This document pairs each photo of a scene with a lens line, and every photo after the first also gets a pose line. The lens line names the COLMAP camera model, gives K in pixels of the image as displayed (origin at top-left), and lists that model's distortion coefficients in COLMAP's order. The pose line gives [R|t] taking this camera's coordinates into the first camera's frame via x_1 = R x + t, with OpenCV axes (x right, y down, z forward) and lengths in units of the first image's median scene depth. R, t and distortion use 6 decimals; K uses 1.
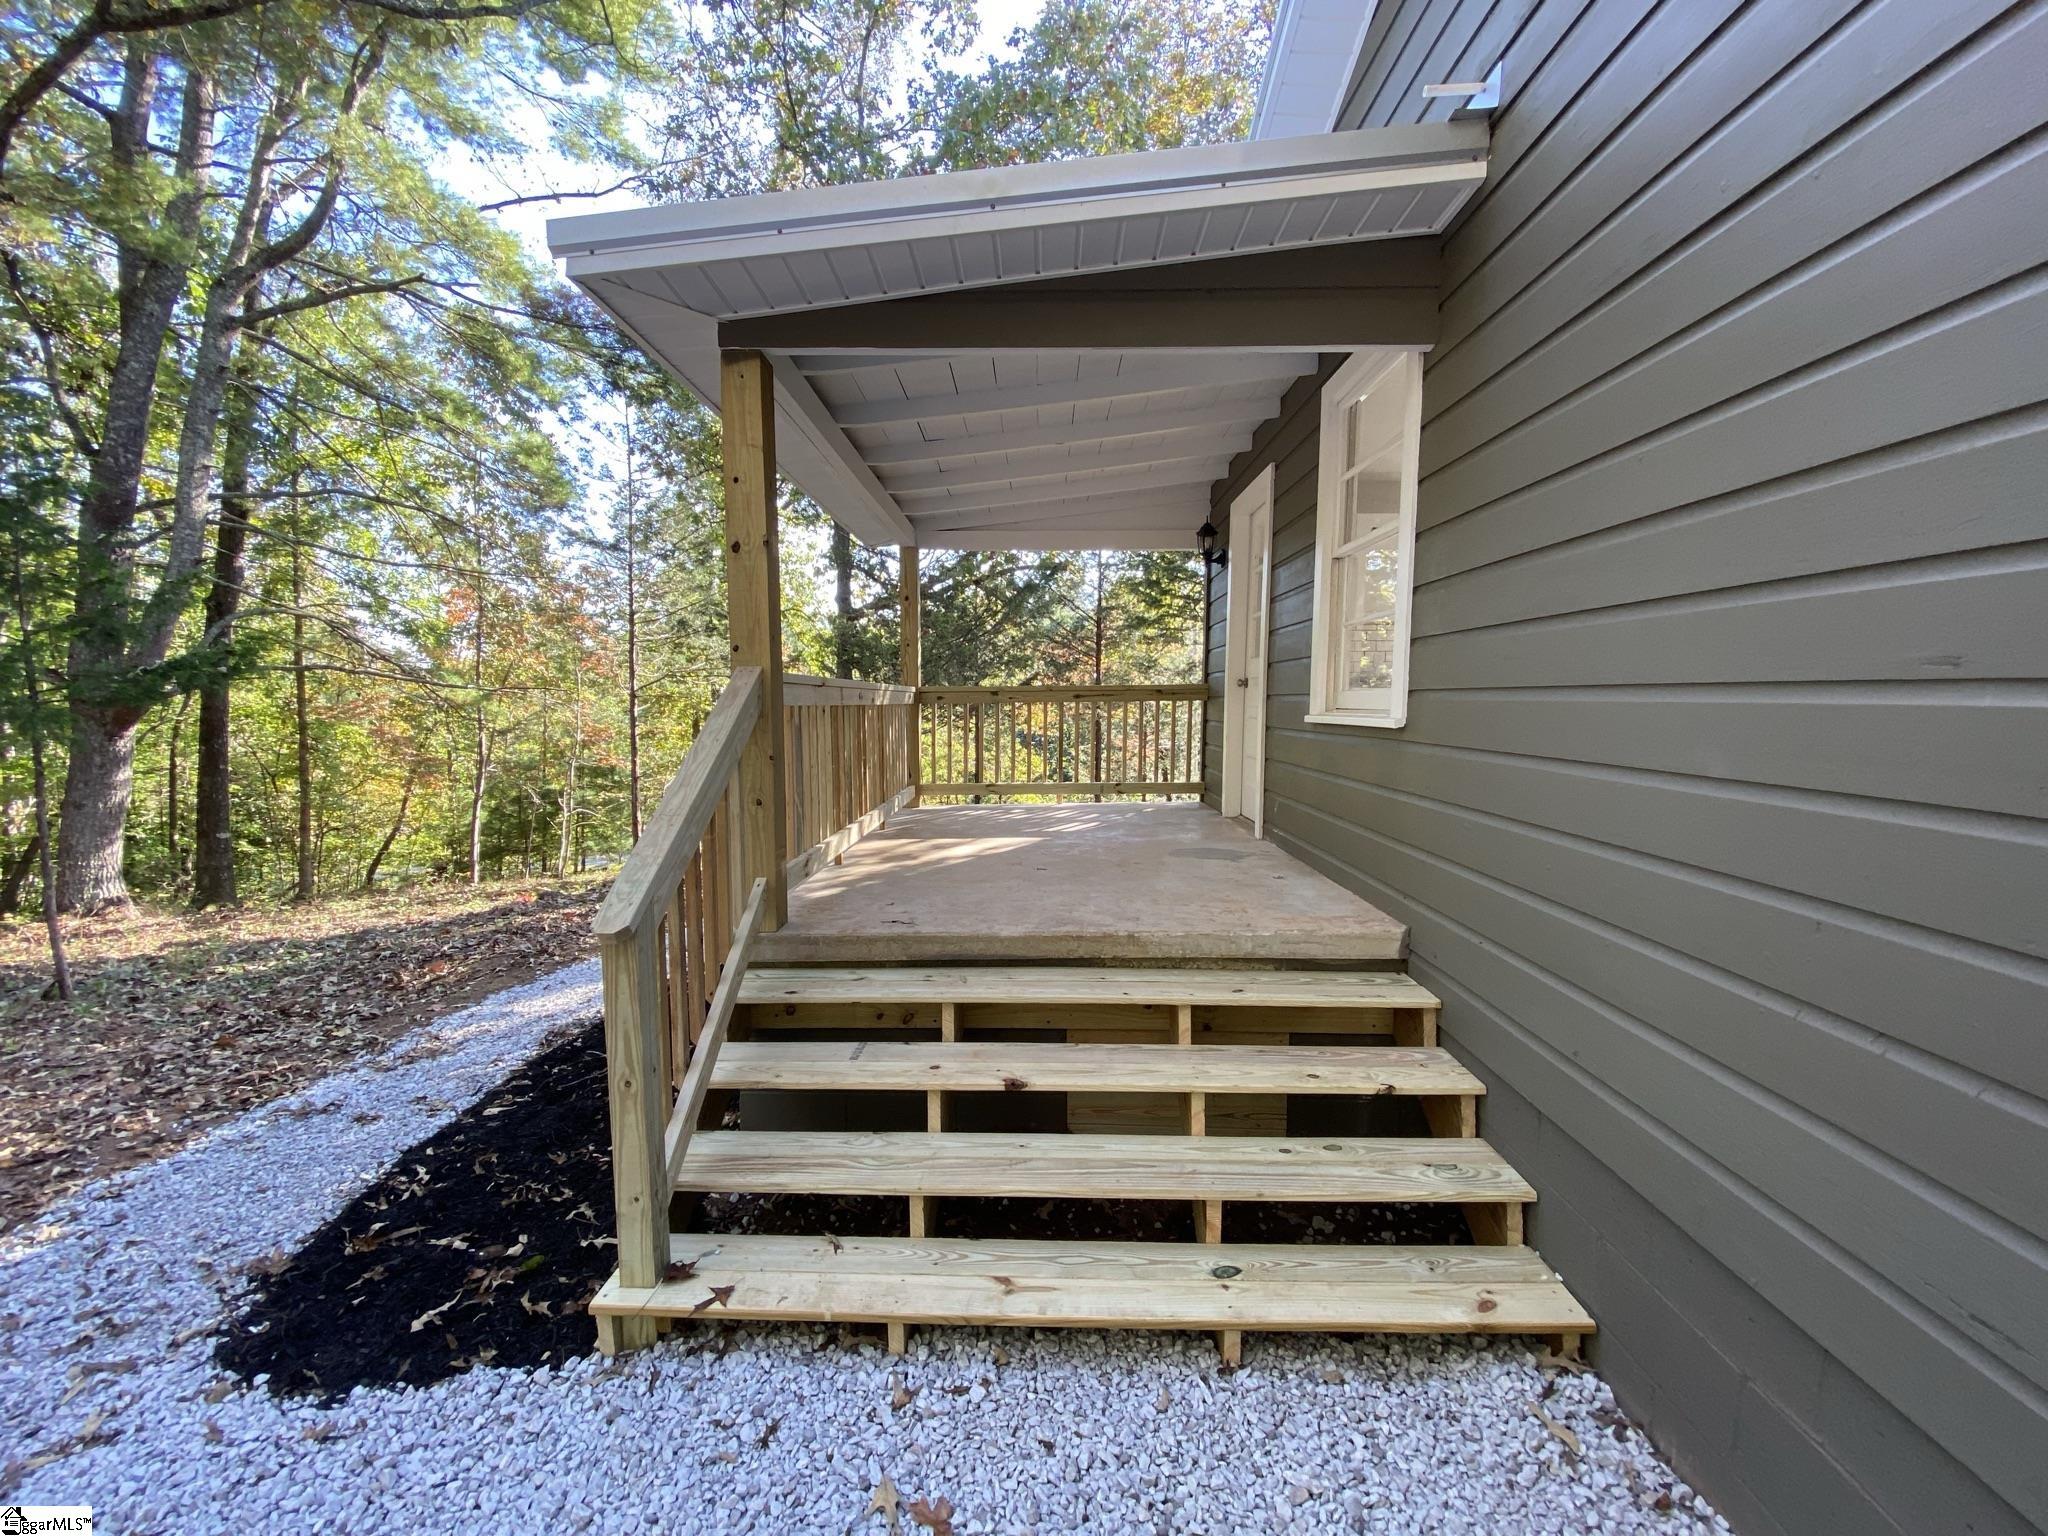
lens RADIAL K [[805.0, 0, 1018.2], [0, 805.0, 751.9], [0, 0, 1]] dist [0.018152, -0.017752]
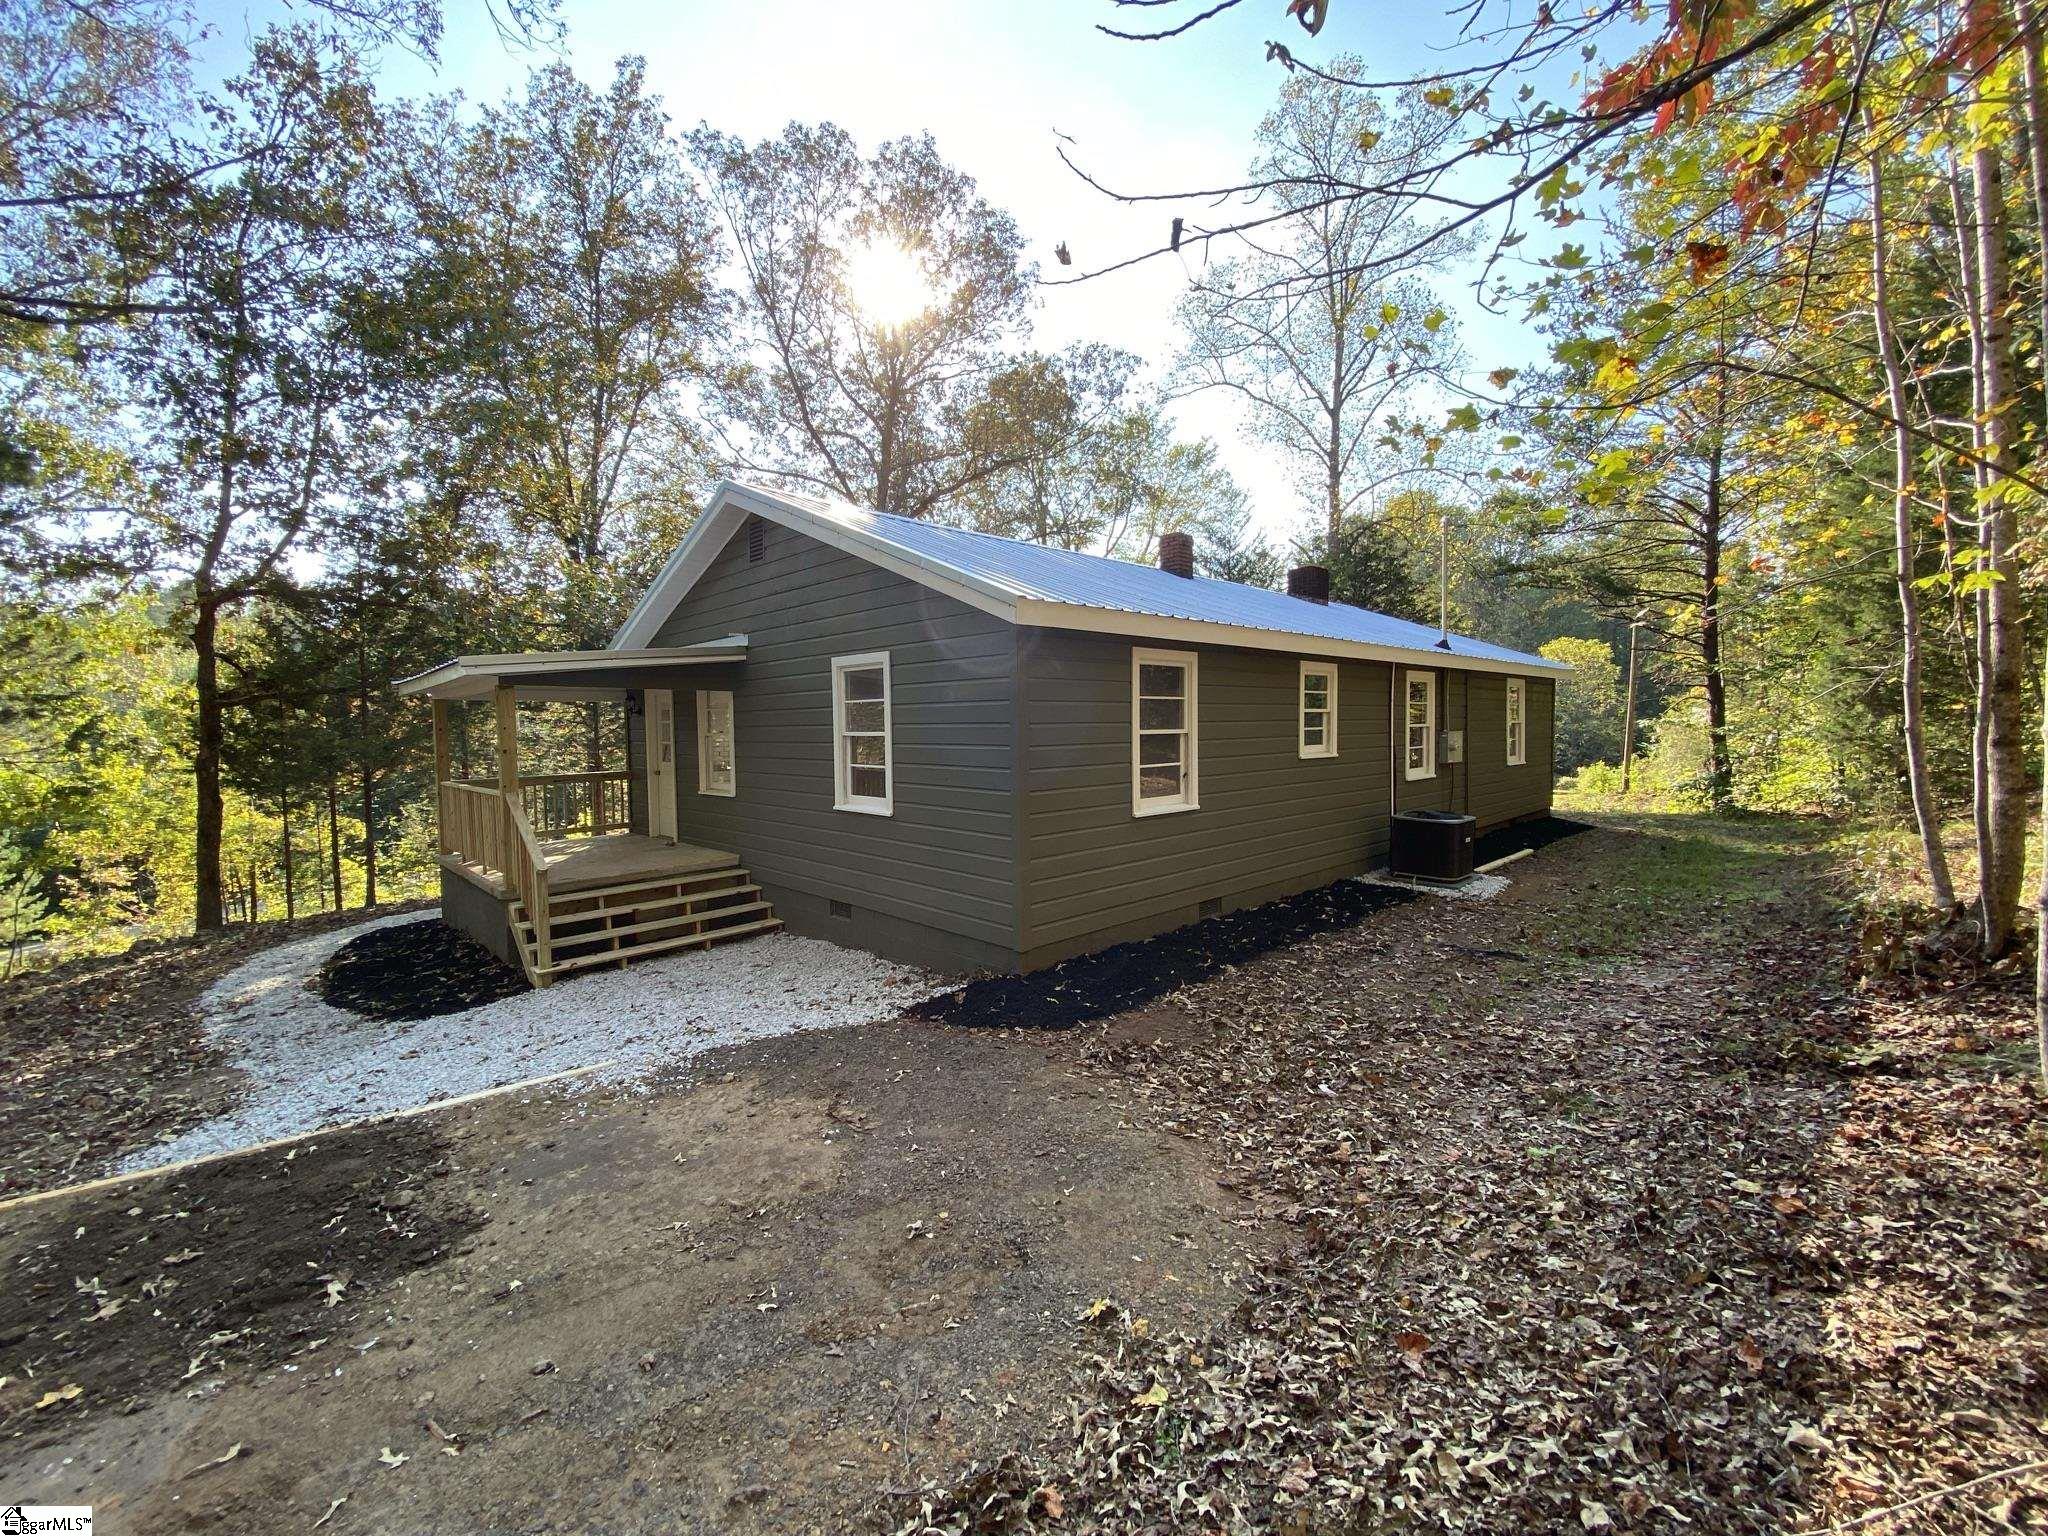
lens RADIAL K [[805.0, 0, 1018.2], [0, 805.0, 751.9], [0, 0, 1]] dist [0.018152, -0.017752]
pose [[0.691310, -0.031234, 0.721883, -0.962141], [0.062417, 0.997912, -0.016596, -0.071759], [-0.719857, 0.056531, 0.691816, -1.863407]]
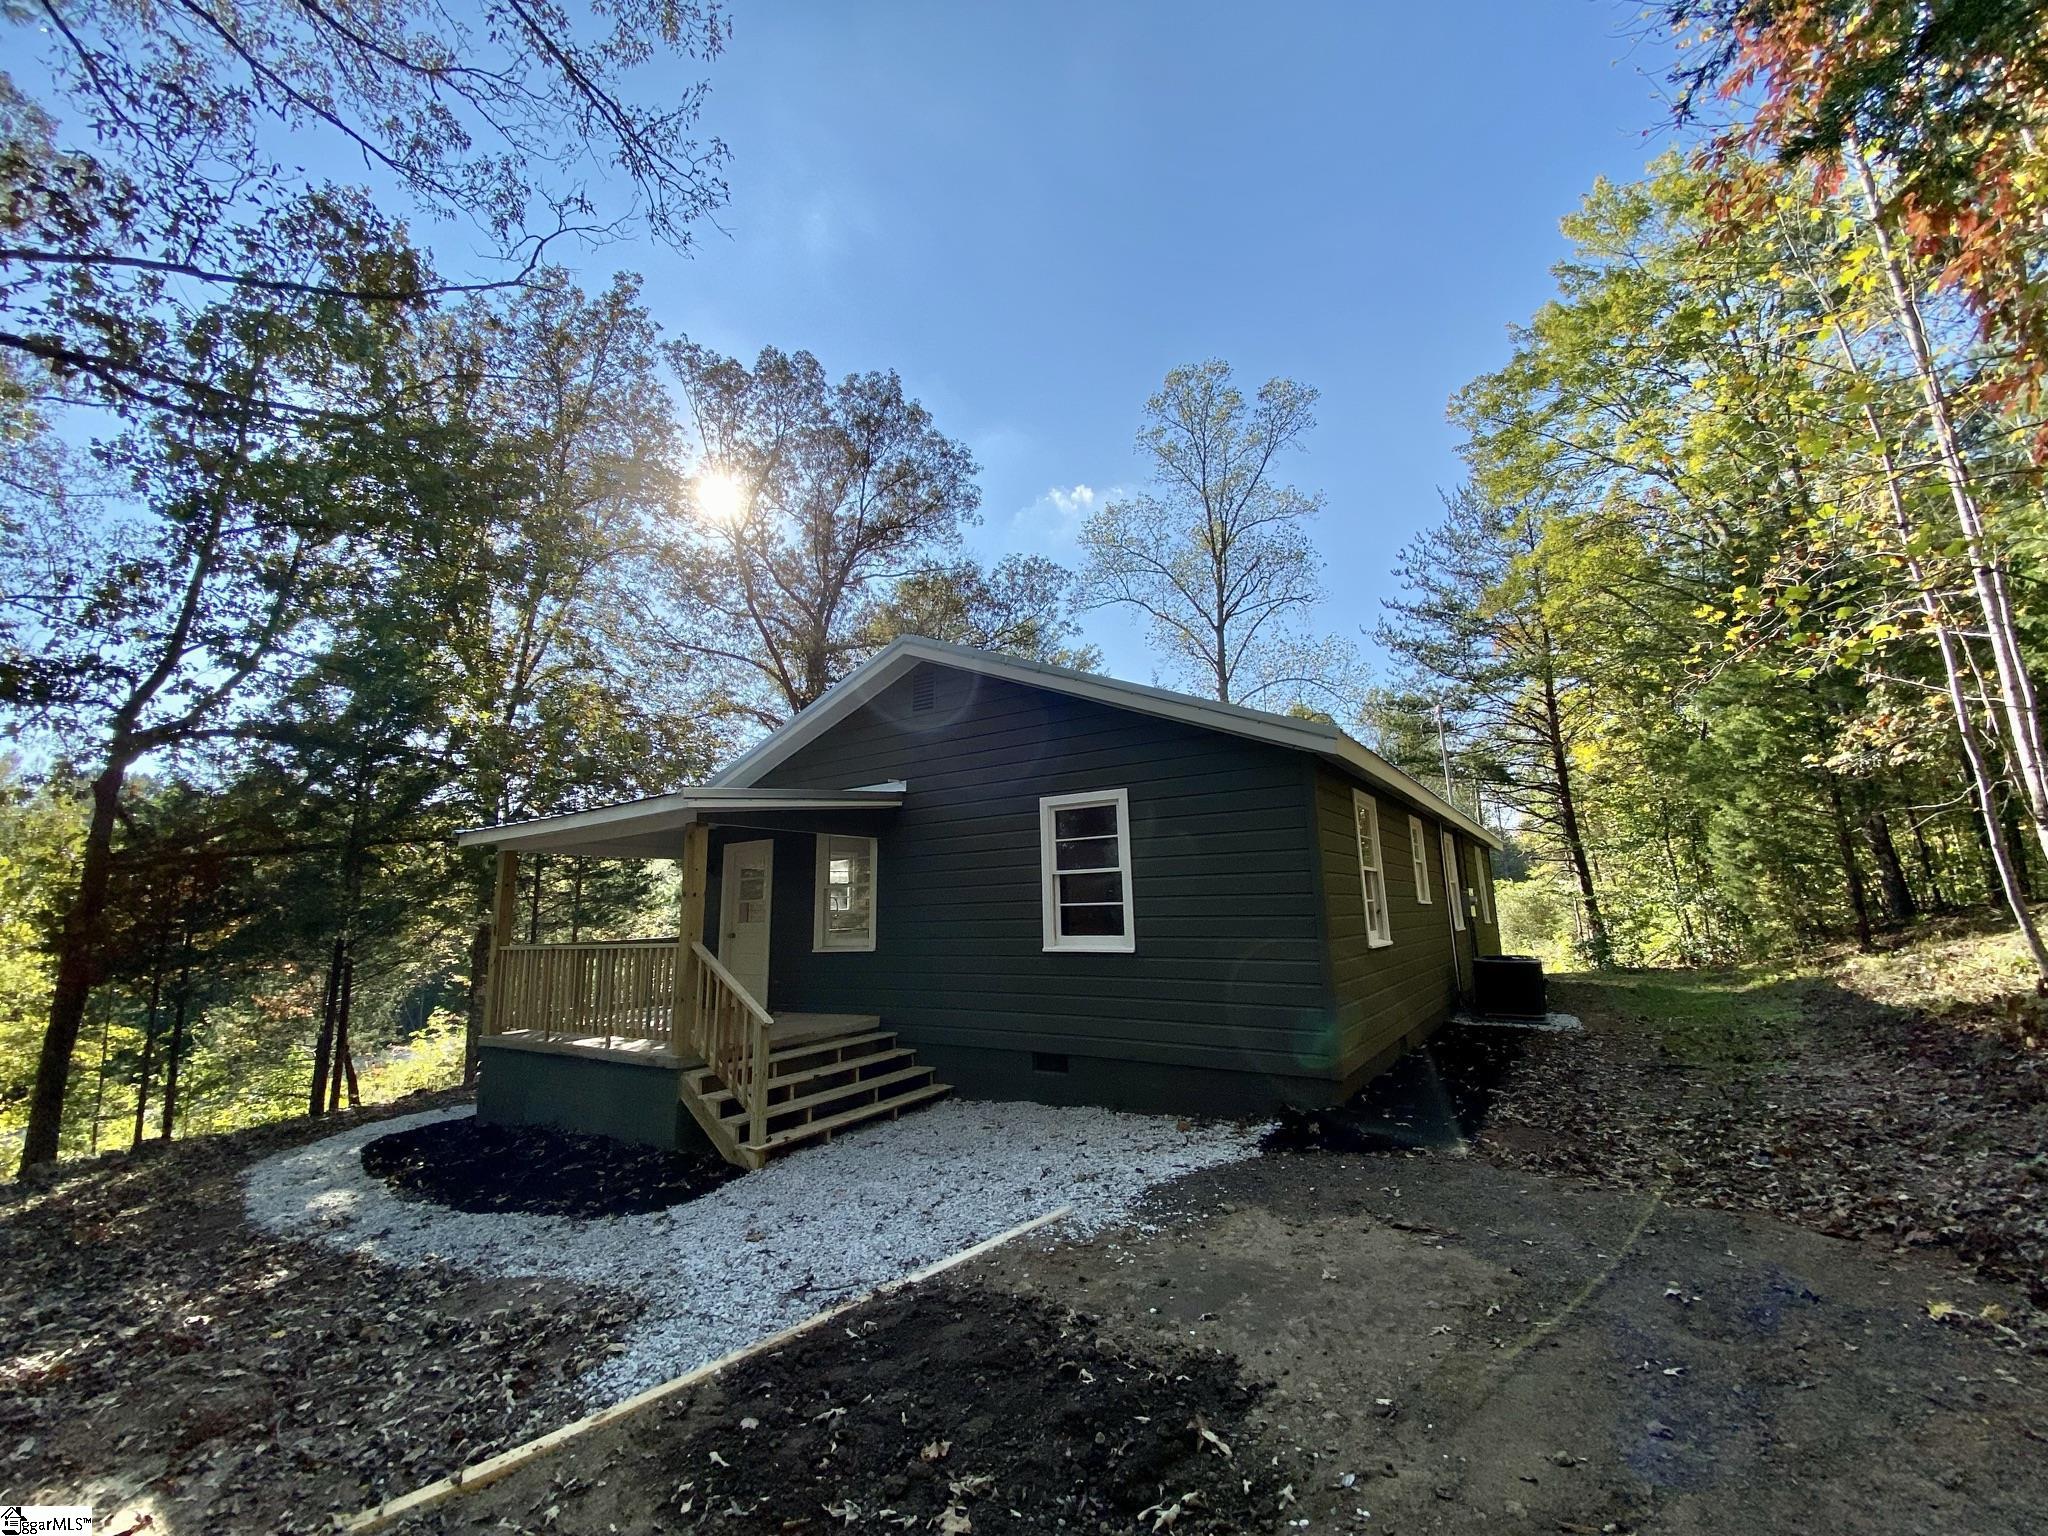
lens RADIAL K [[805.0, 0, 1018.2], [0, 805.0, 751.9], [0, 0, 1]] dist [0.018152, -0.017752]
pose [[0.520306, 0.162408, 0.838395, -1.688276], [0.081717, 0.967776, -0.238184, 0.012500], [-0.850061, 0.192439, 0.490268, -0.994992]]
